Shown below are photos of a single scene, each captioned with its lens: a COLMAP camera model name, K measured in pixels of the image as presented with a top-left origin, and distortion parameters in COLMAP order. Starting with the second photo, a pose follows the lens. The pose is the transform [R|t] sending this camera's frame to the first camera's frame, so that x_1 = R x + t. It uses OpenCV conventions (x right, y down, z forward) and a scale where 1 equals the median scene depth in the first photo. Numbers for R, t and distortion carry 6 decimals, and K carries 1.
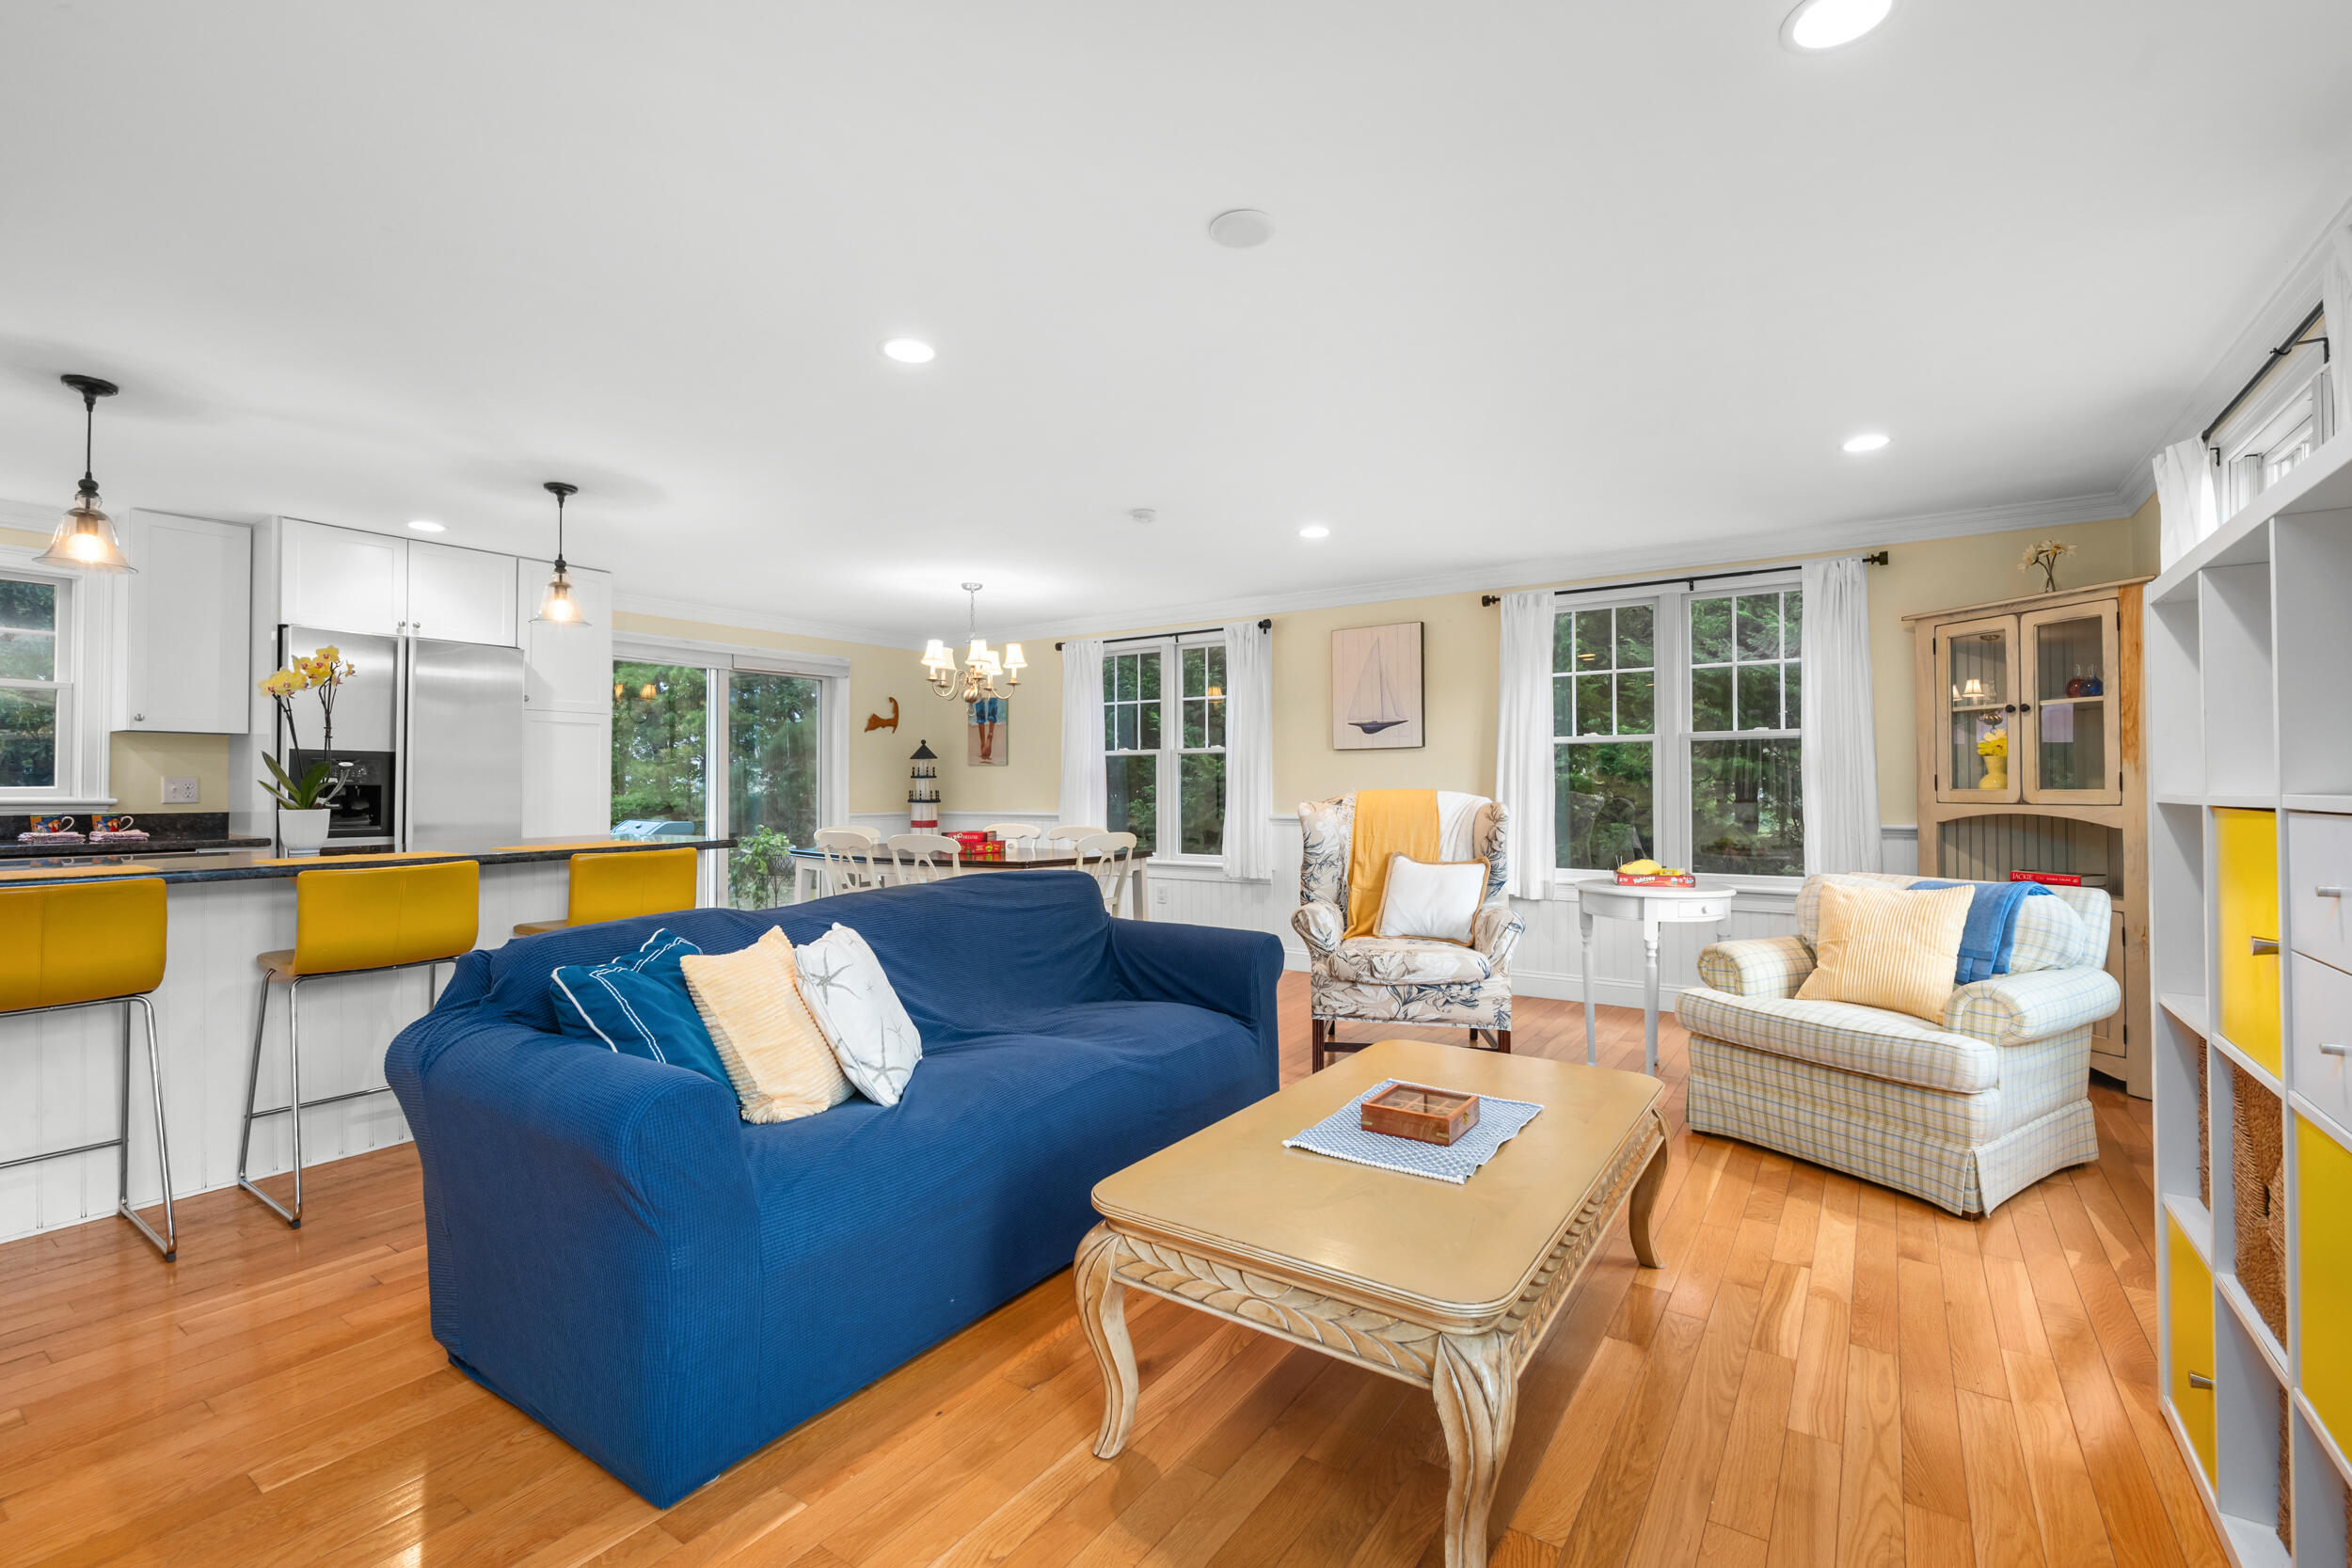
lens RADIAL K [[1005.8, 0, 1194.3], [0, 1005.8, 778.6], [0, 0, 1]] dist [-0.004550, 0.000262]
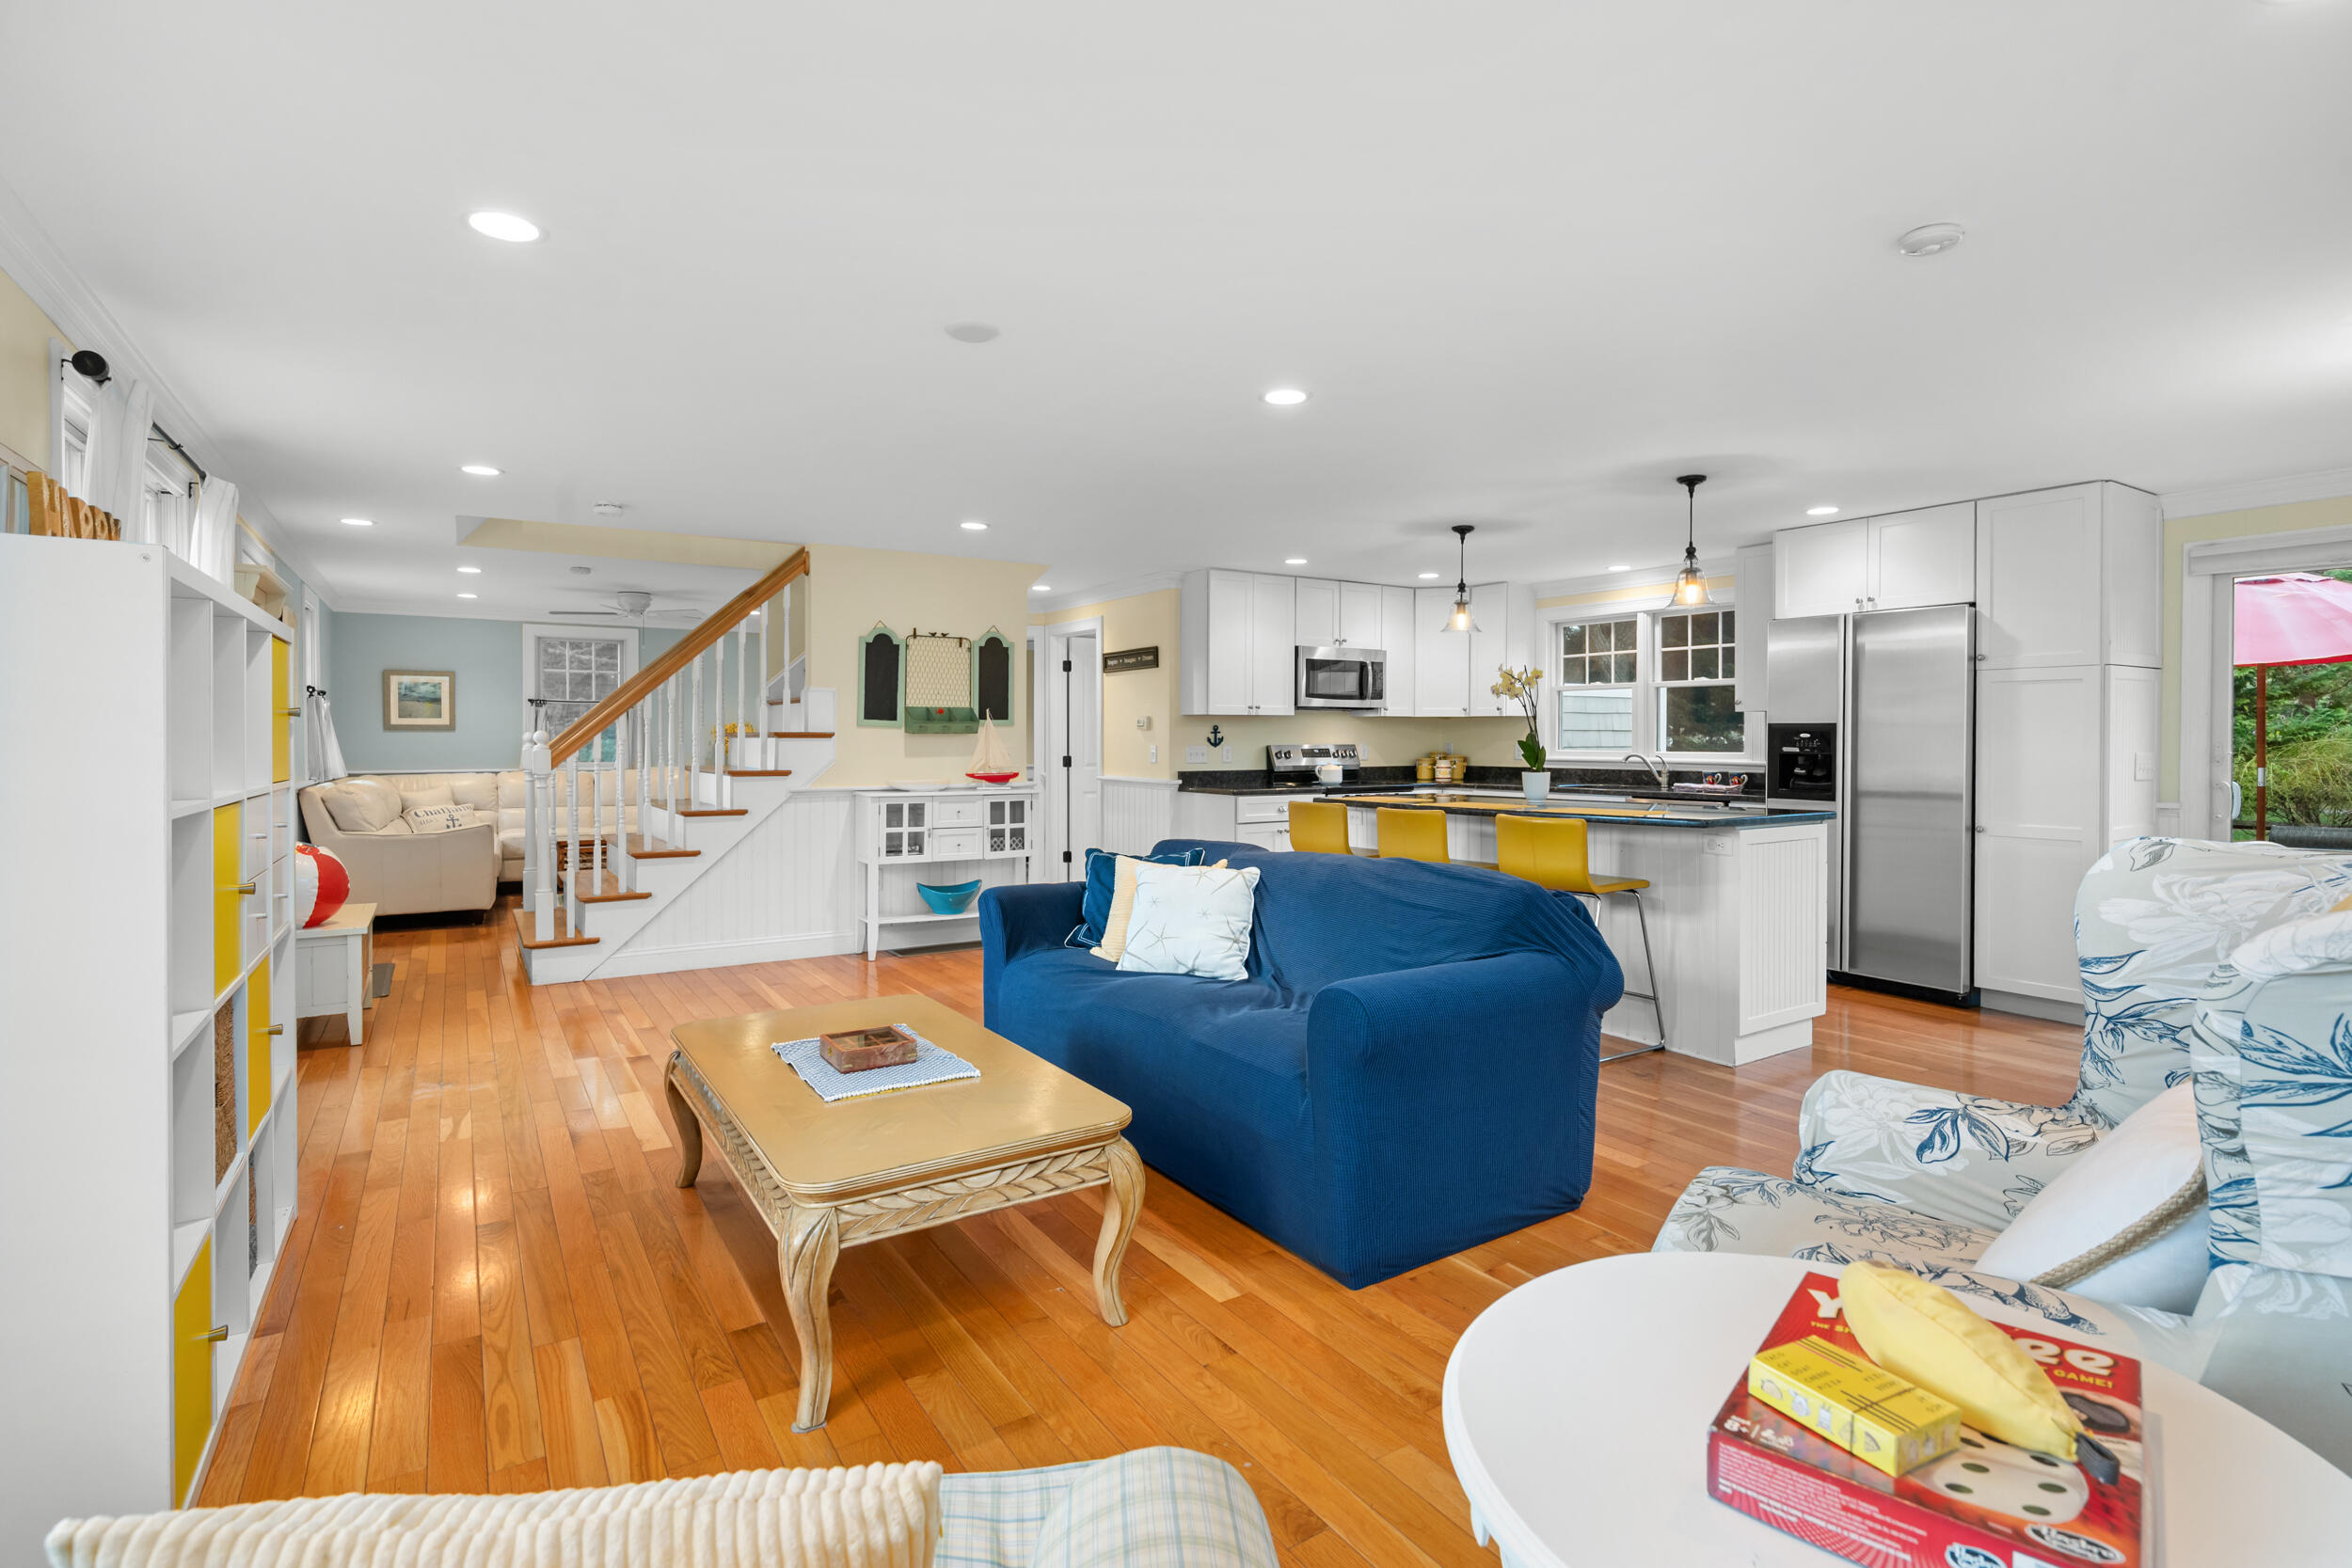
lens RADIAL K [[1133.0, 0, 1193.4], [0, 1133.0, 751.3], [0, 0, 1]] dist [0.005220, 0.000231]
pose [[-0.381731, 0.010904, -0.924209, 0.422212], [0.008005, 0.999932, 0.008492, -0.009214], [0.924239, -0.004157, -0.381793, 0.597251]]
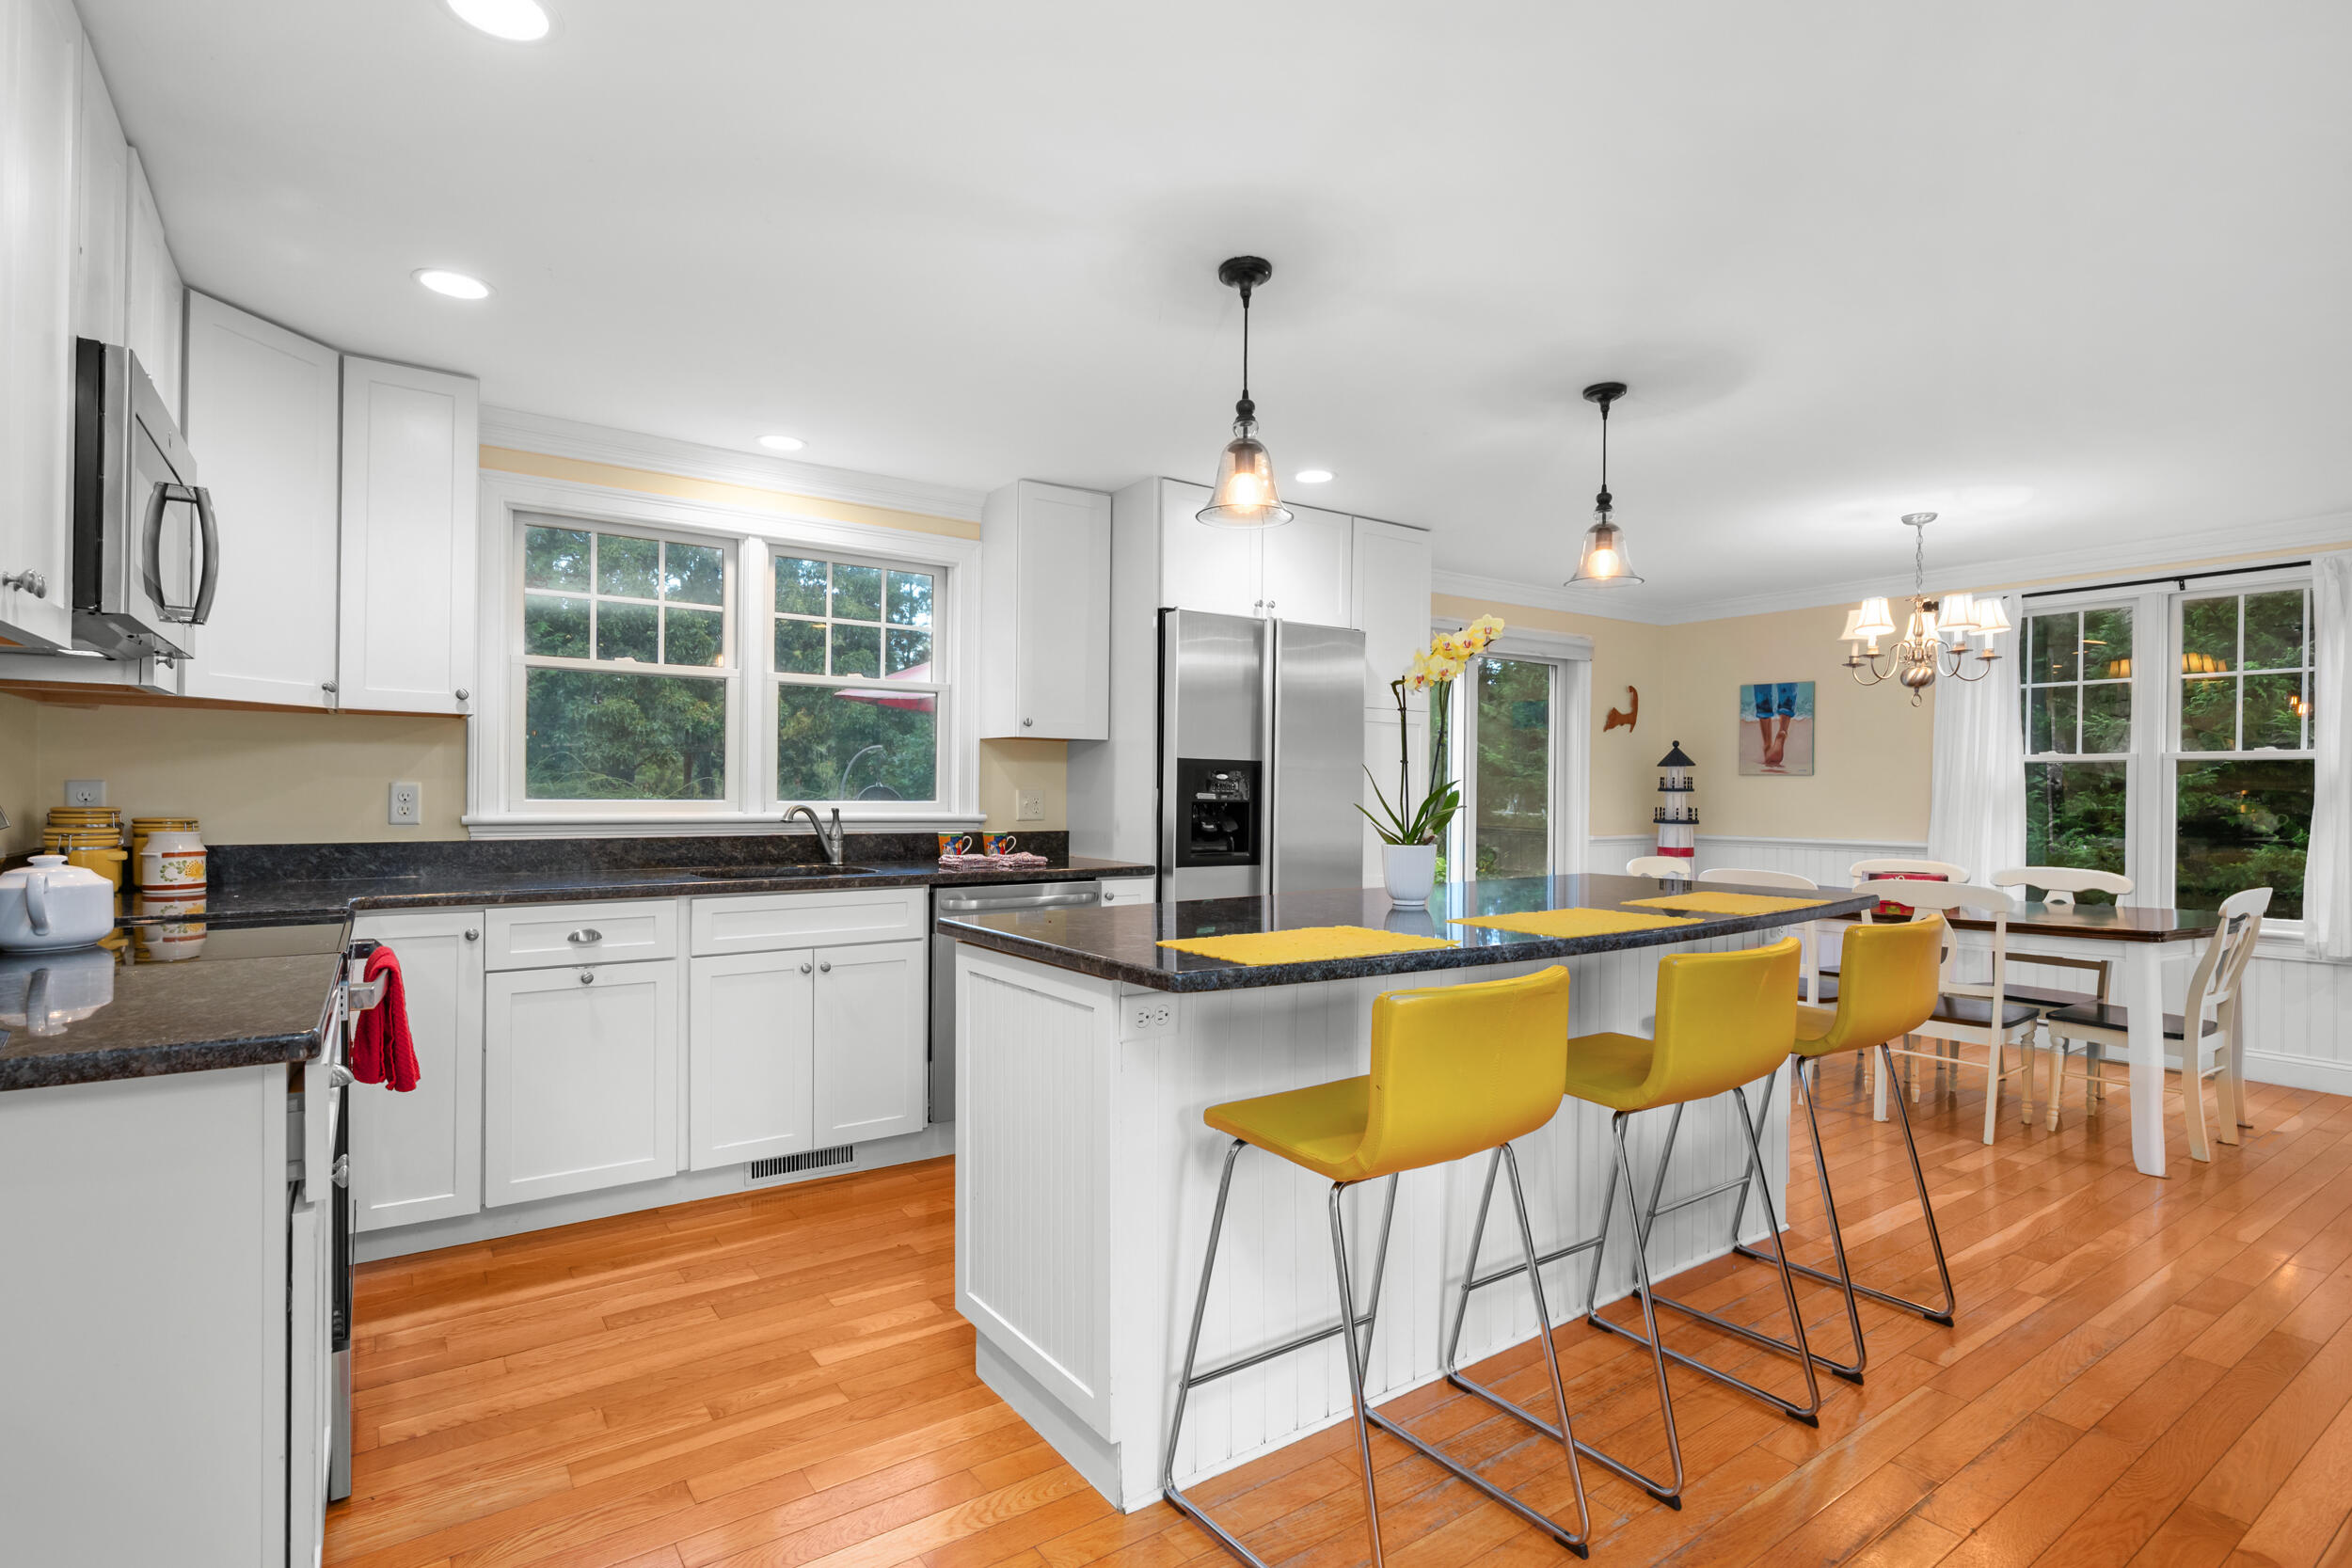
lens RADIAL K [[1133.0, 0, 1200.7], [0, 1133.0, 795.5], [0, 0, 1]] dist [0.005220, 0.000231]
pose [[0.937110, 0.010268, -0.348883, -0.378862], [-0.006121, 0.999897, 0.012987, -0.007603], [0.348980, -0.010035, 0.937076, 0.089678]]
